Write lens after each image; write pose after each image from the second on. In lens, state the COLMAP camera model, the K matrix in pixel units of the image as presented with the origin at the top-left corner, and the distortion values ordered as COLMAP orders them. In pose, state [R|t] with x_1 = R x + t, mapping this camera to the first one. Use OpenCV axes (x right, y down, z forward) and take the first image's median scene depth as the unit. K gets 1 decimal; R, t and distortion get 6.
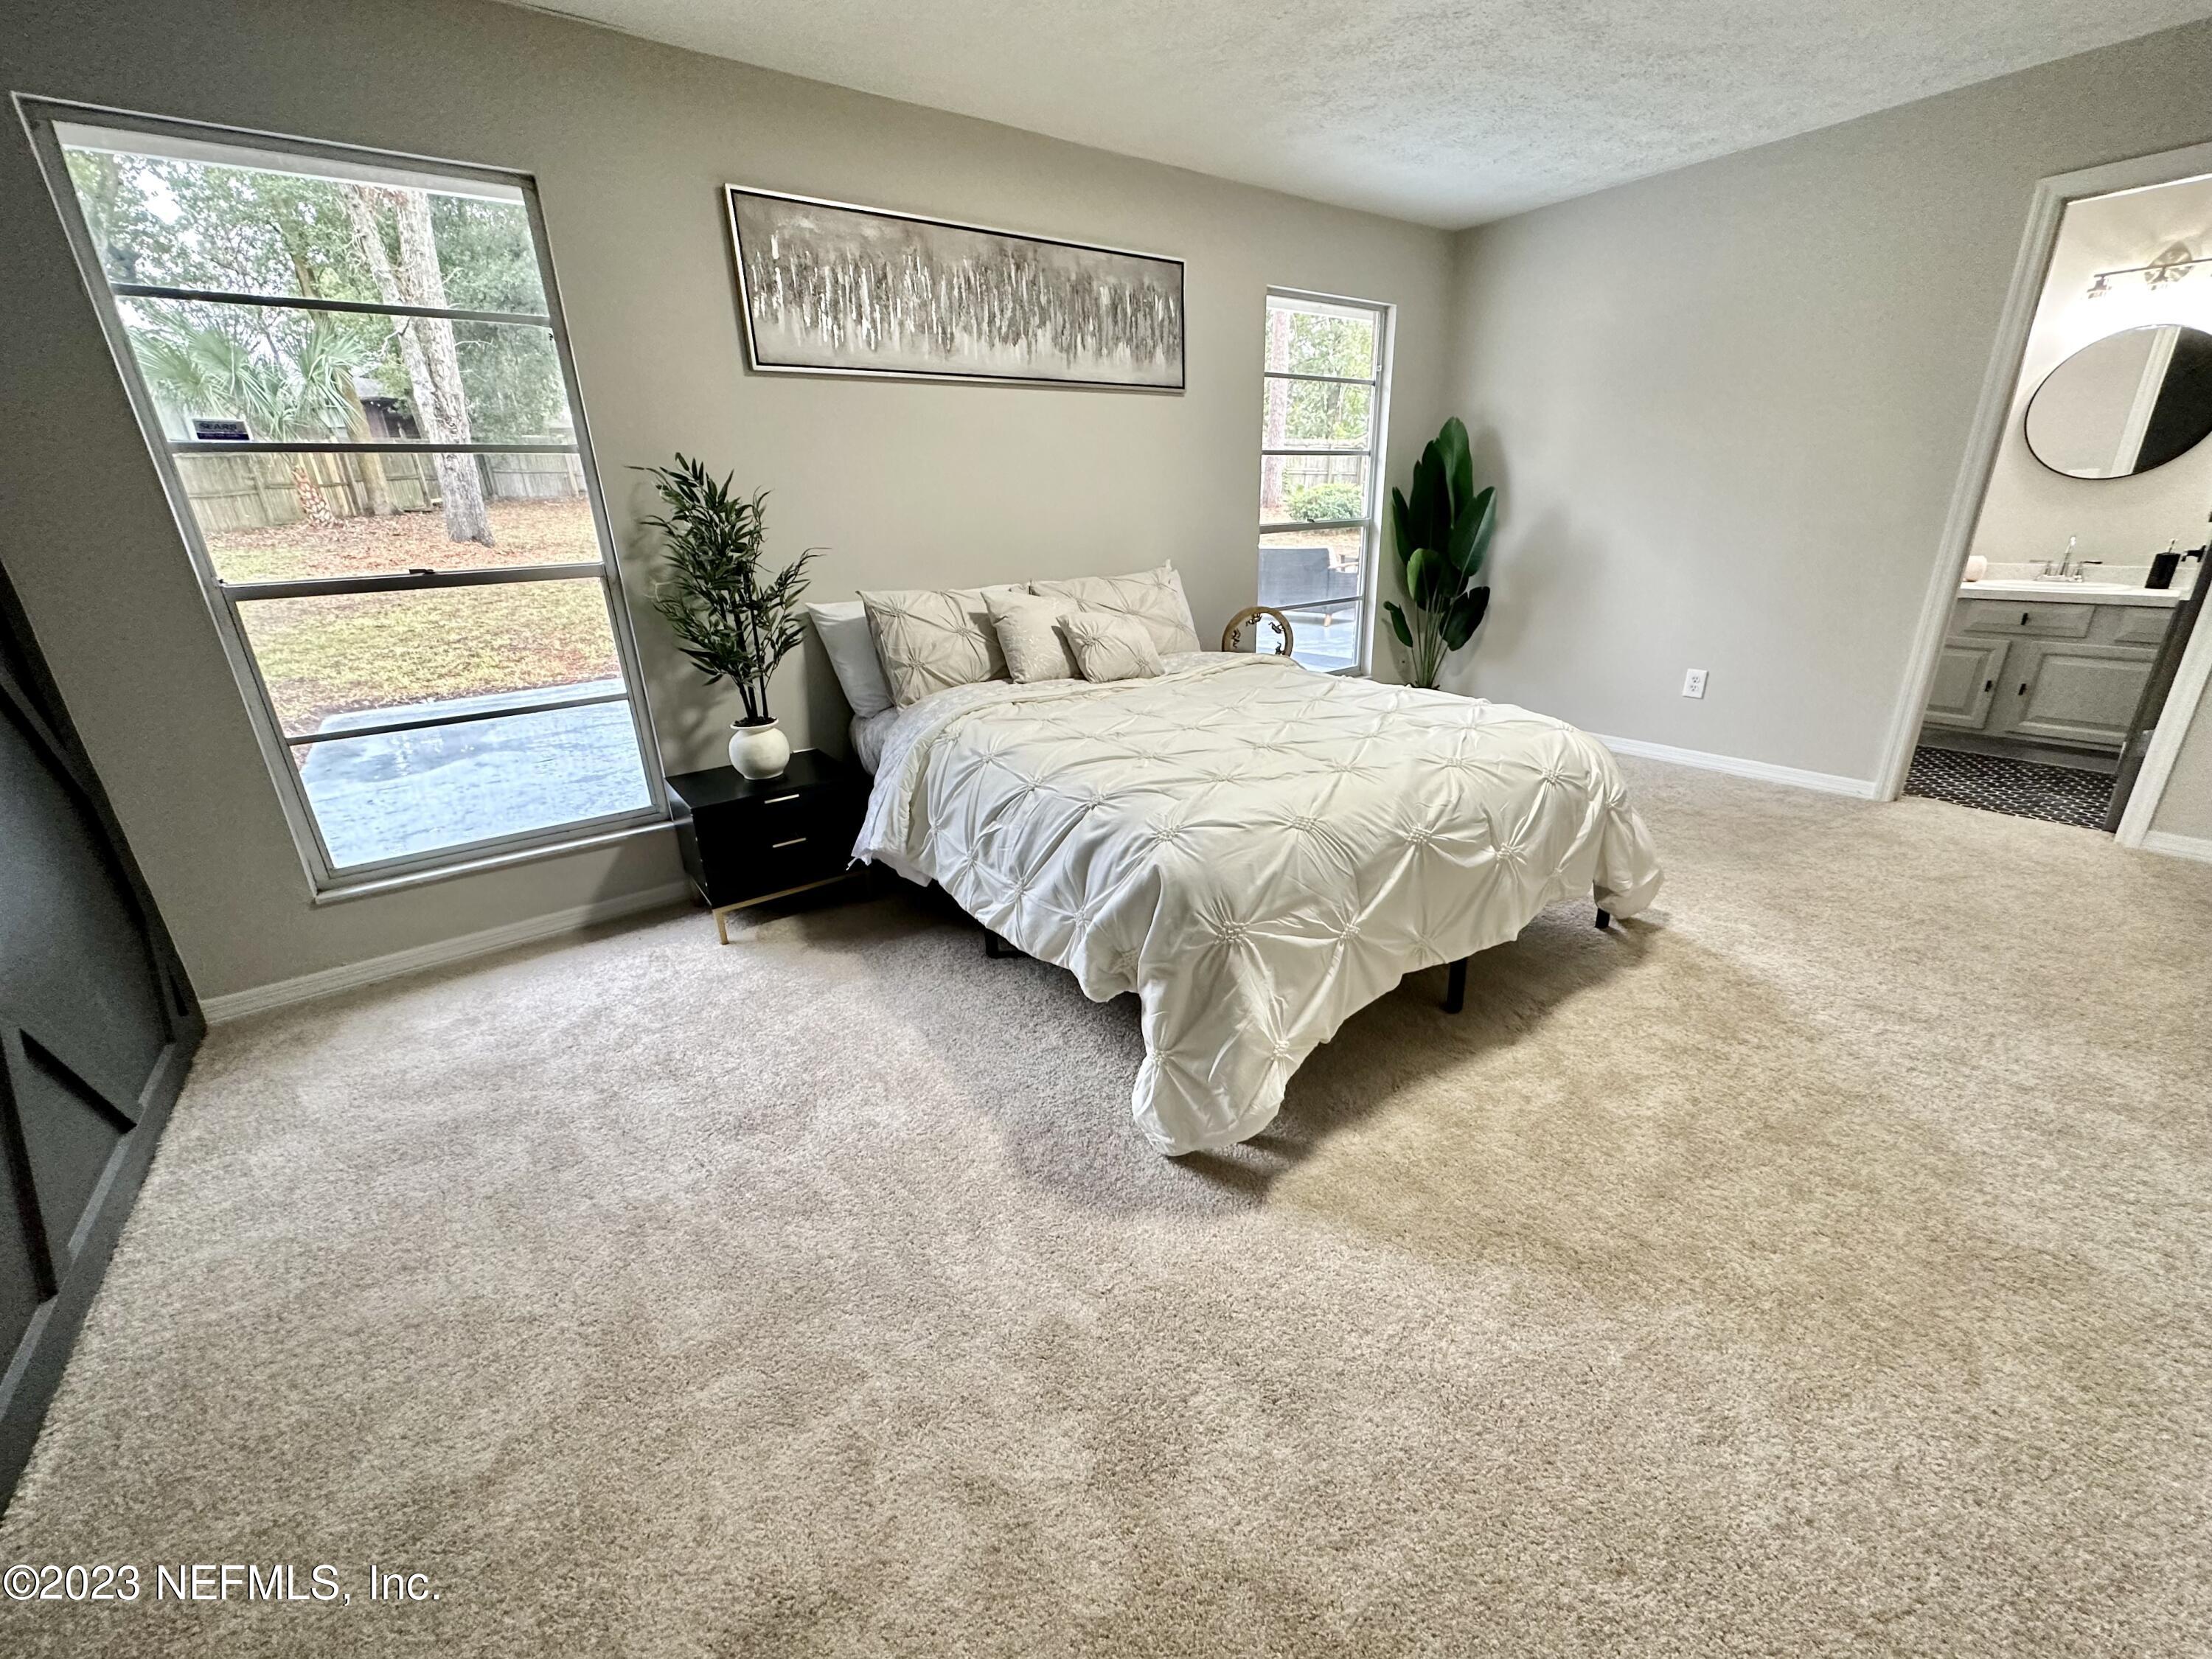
lens RADIAL K [[884.1, 0, 1106.0], [0, 884.1, 829.5], [0, 0, 1]] dist [-0.007003, 0.000896]
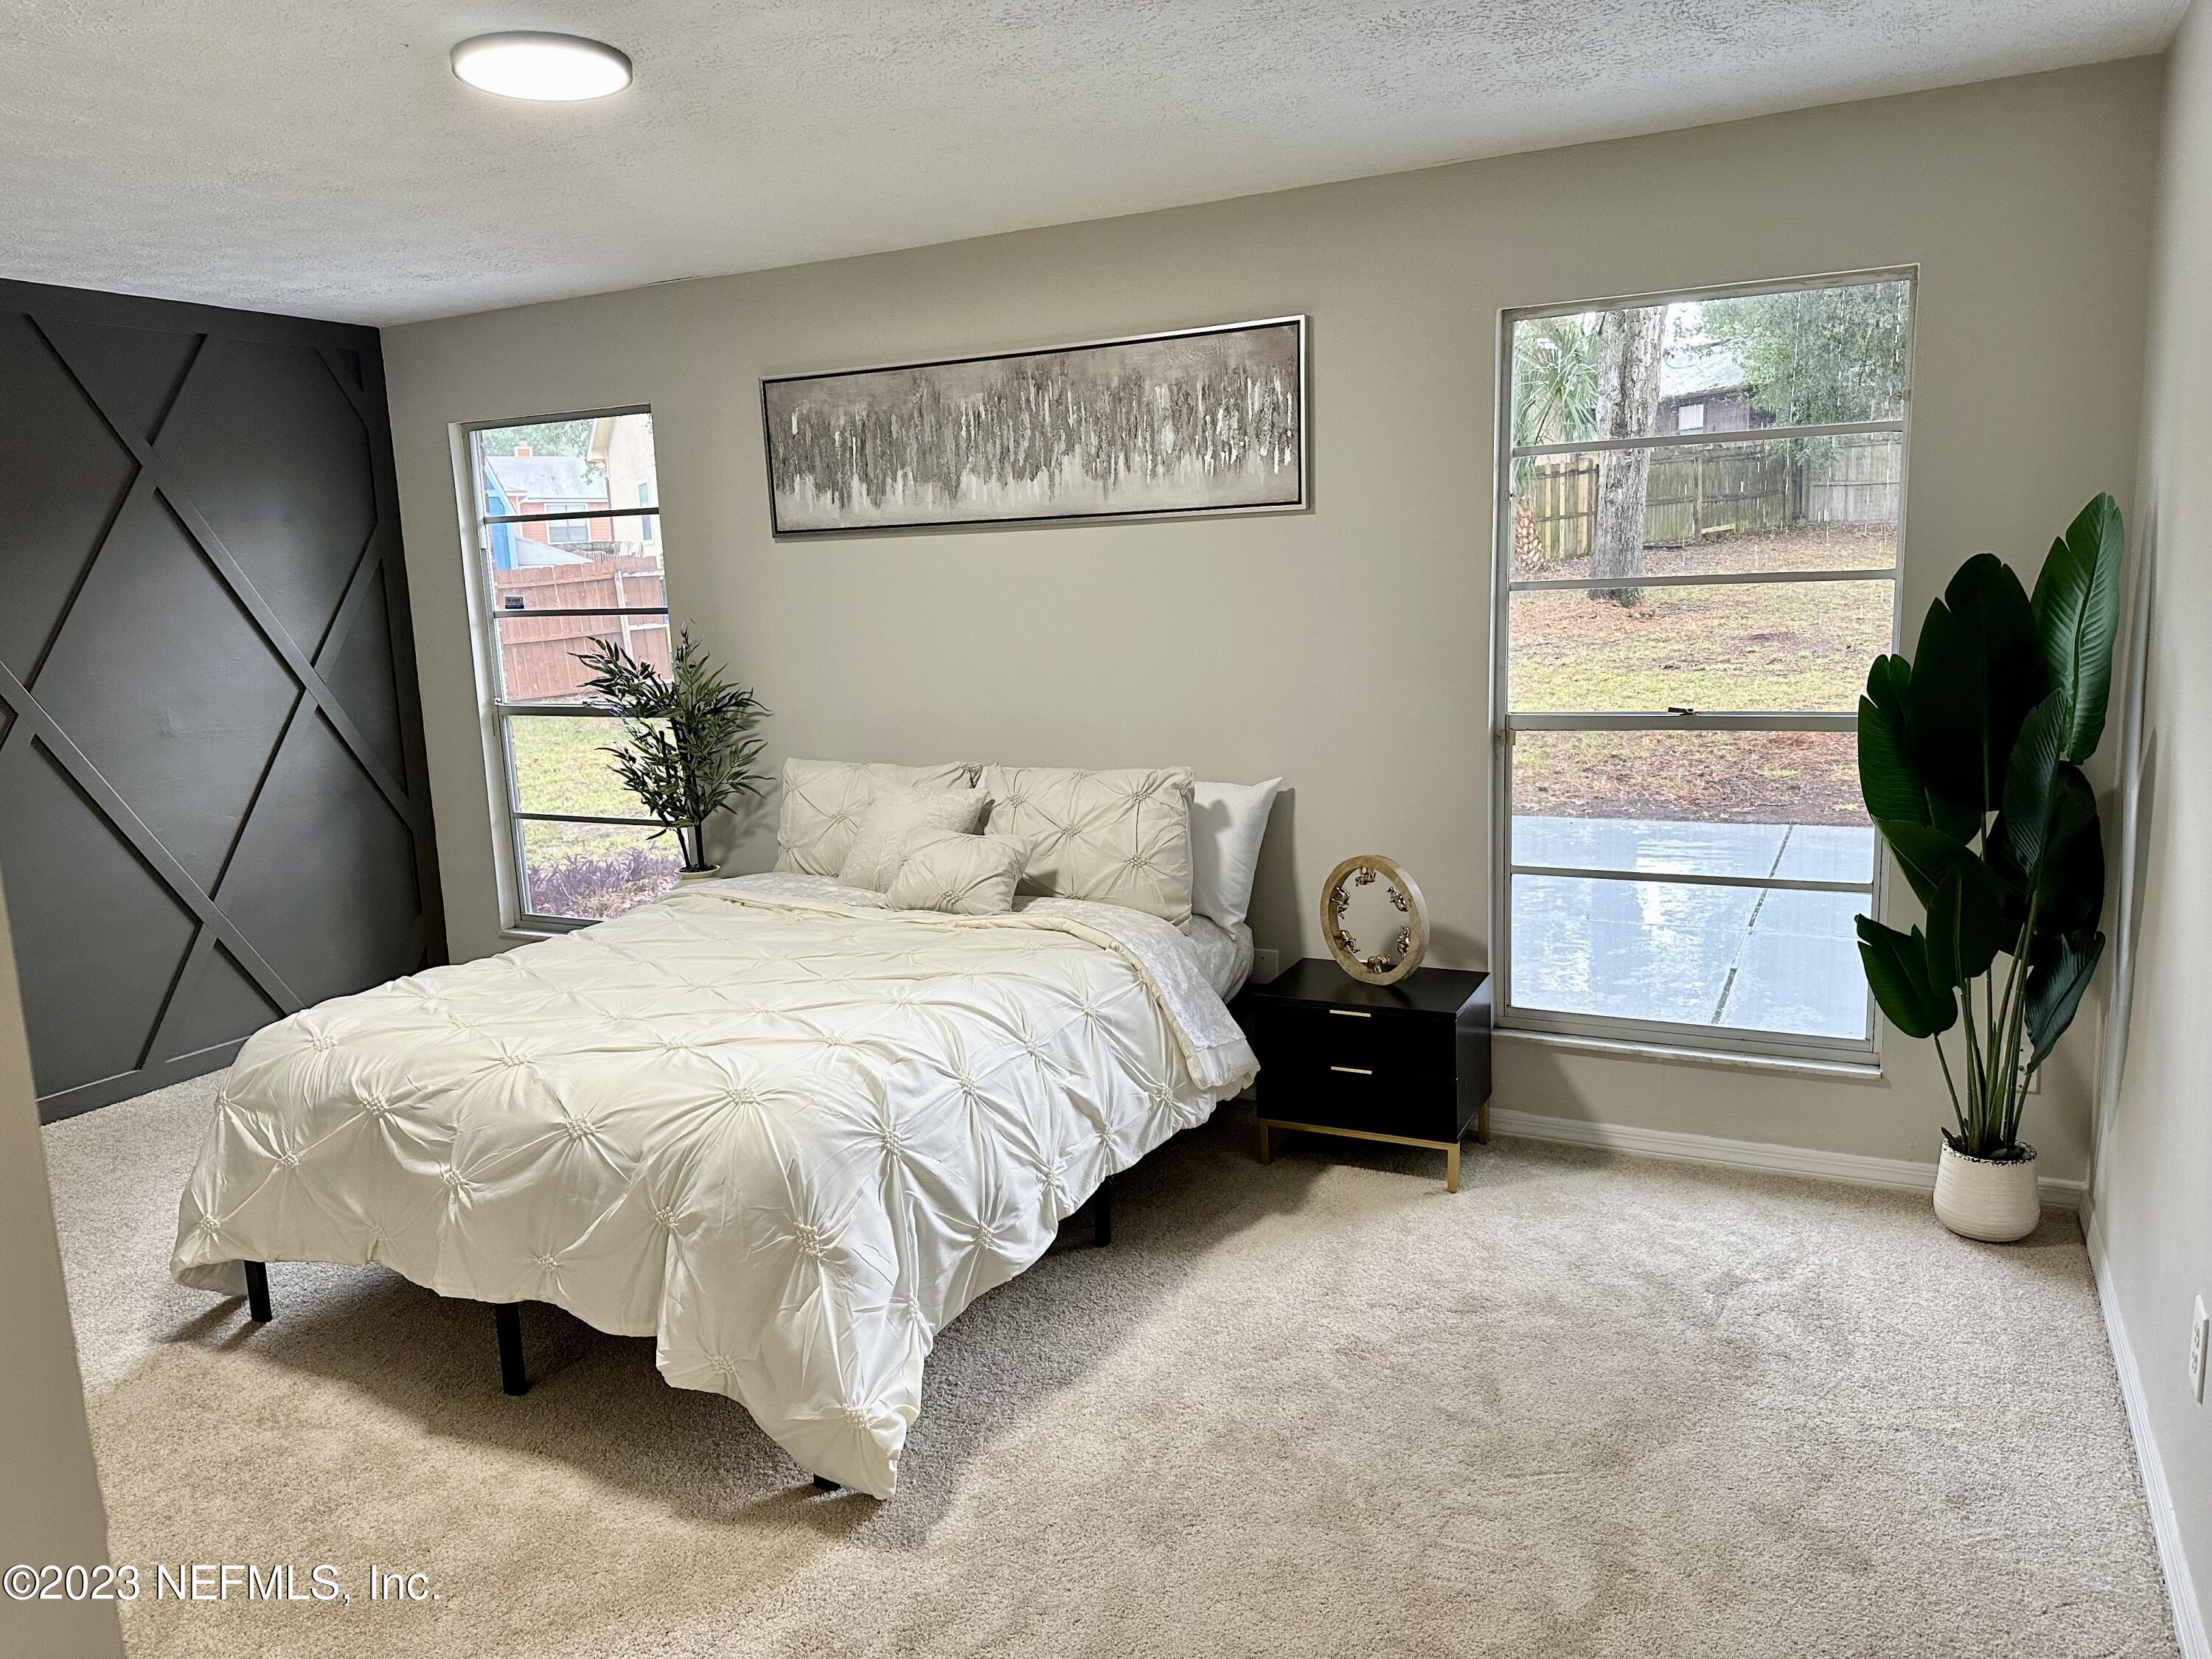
lens RADIAL K [[1541.2, 0, 1106.0], [0, 1541.2, 829.5], [0, 0, 1]] dist [0.147886, -0.259773]
pose [[0.444086, 0.159737, -0.881630, 1.268035], [-0.289598, 0.956754, 0.027474, -0.321423], [0.847892, 0.243118, 0.471140, 0.499306]]
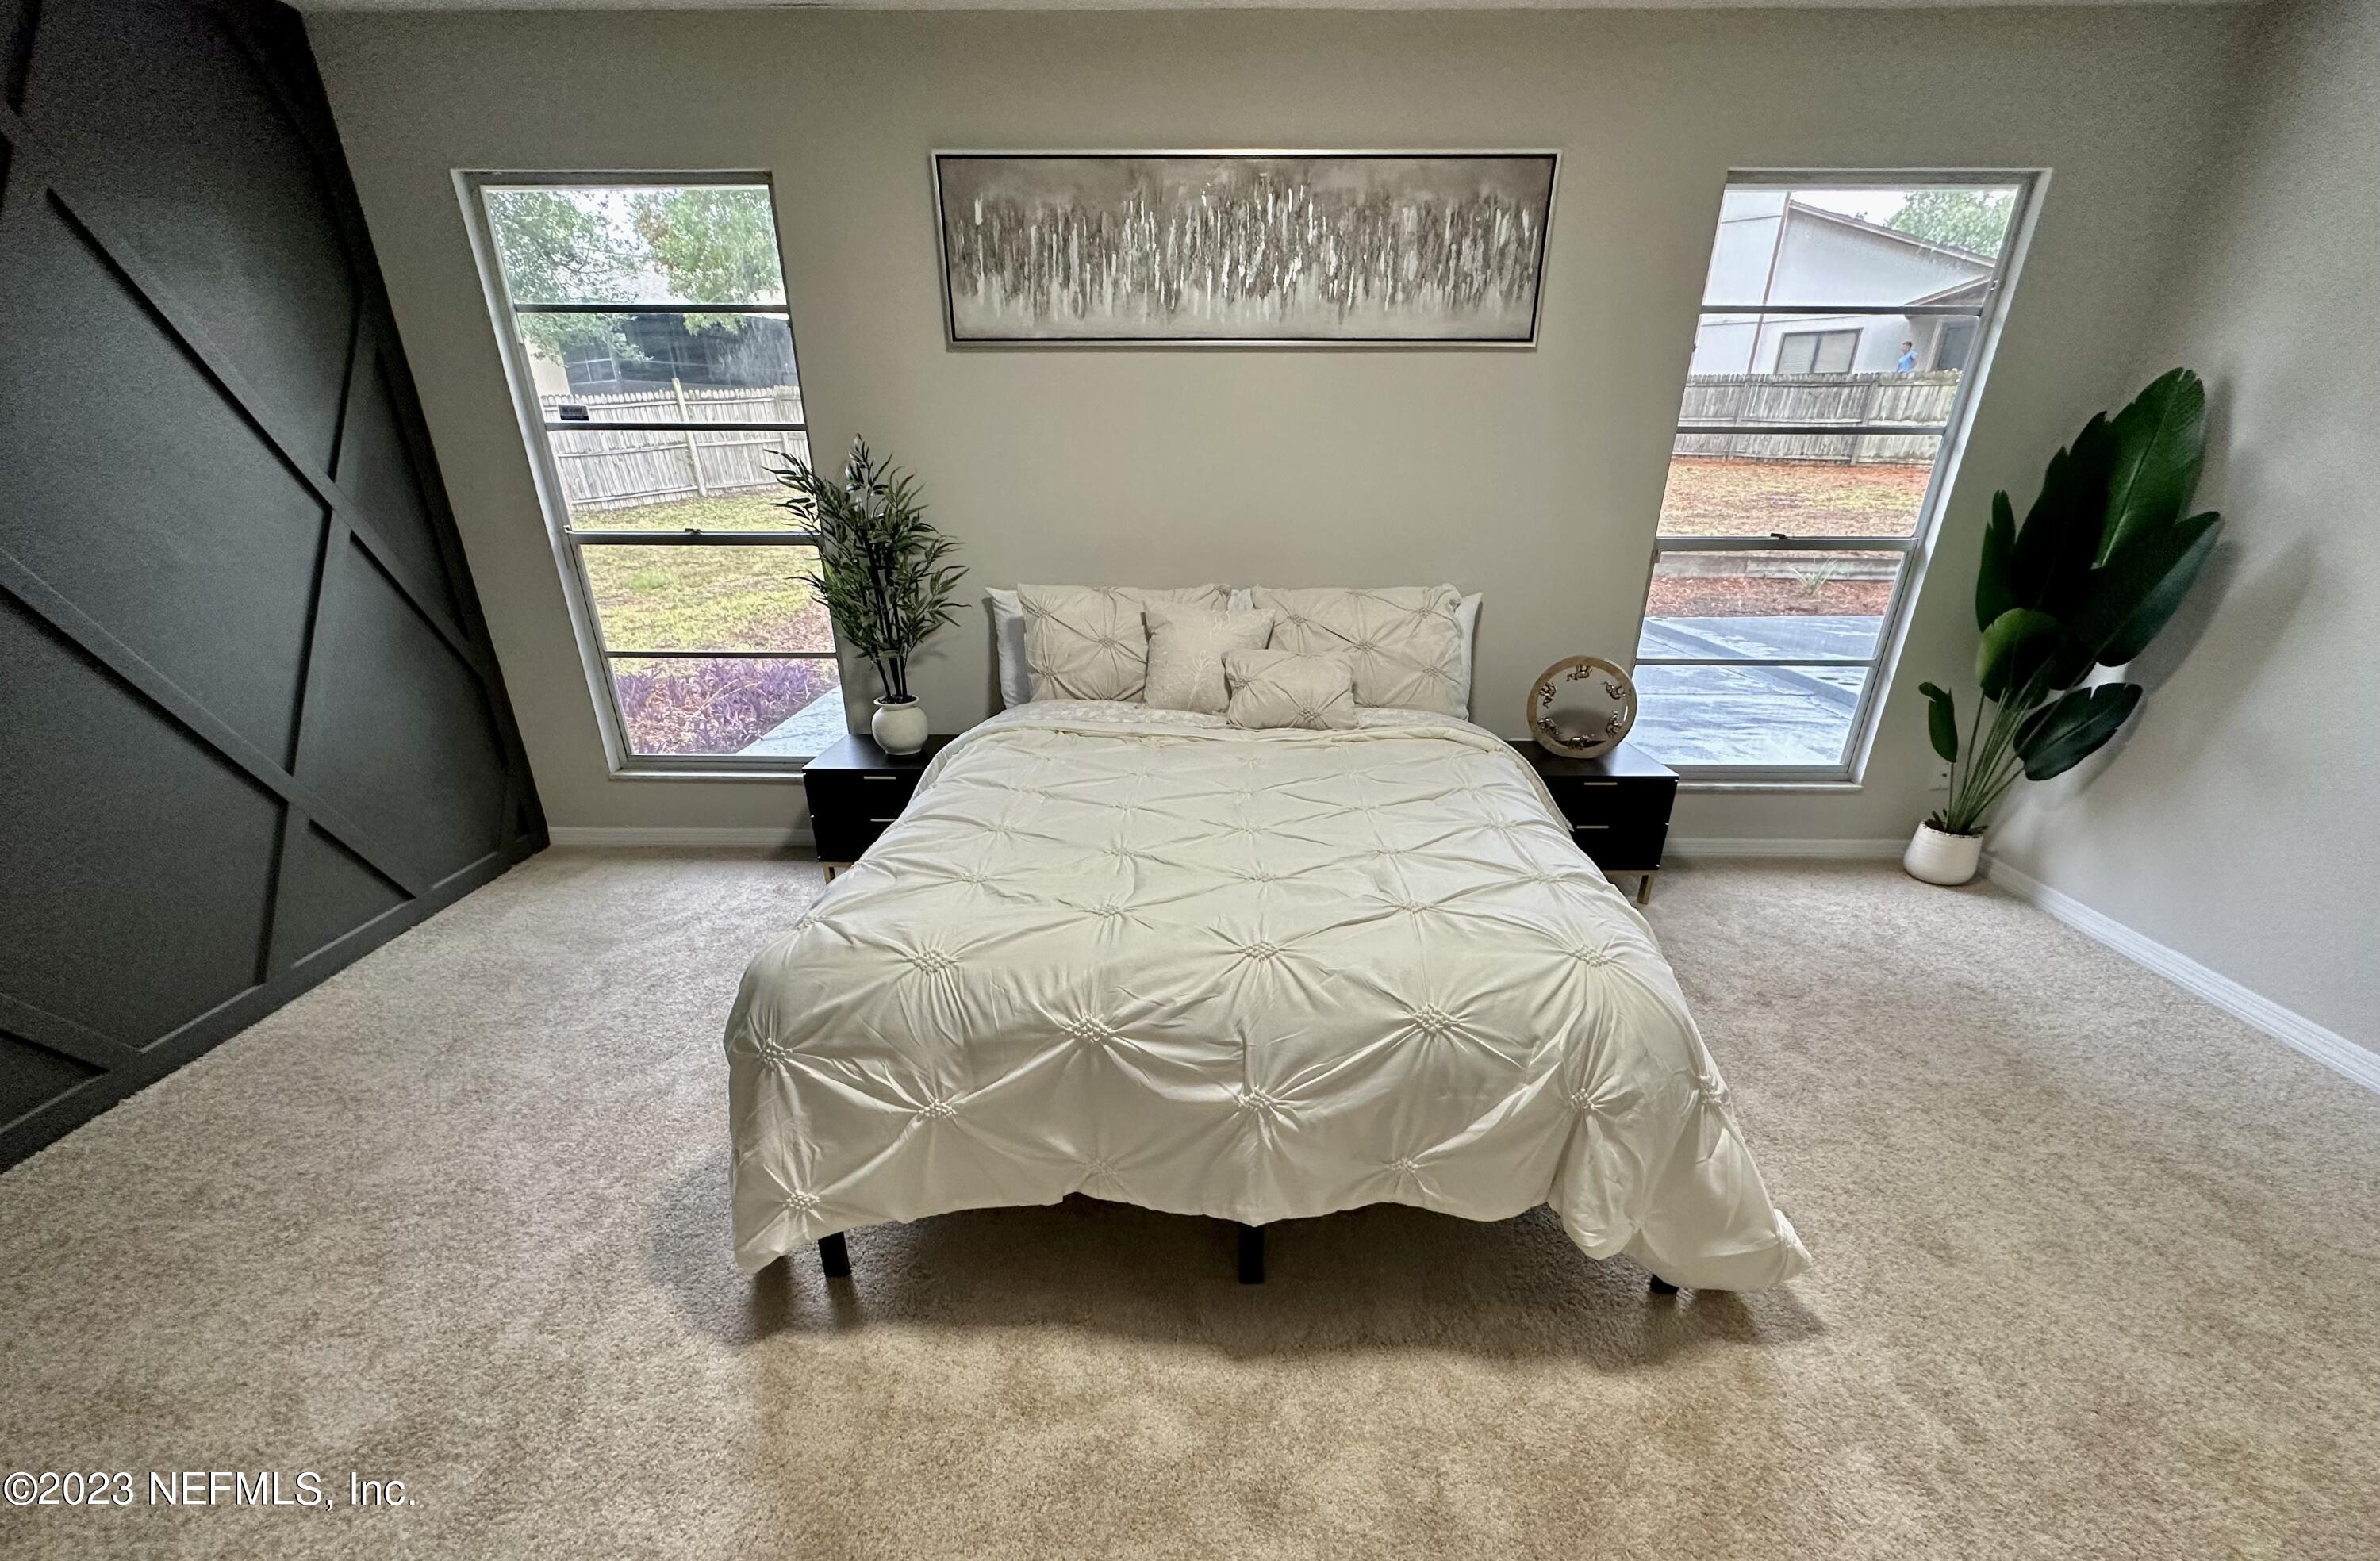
lens RADIAL K [[953.4, 0, 1196.5], [0, 953.4, 886.5], [0, 0, 1]] dist [-0.000638, -0.000859]
pose [[0.793907, 0.282933, -0.538201, 0.503935], [-0.236647, 0.959130, 0.155136, -0.154066], [0.560098, 0.004200, 0.828416, 0.245164]]
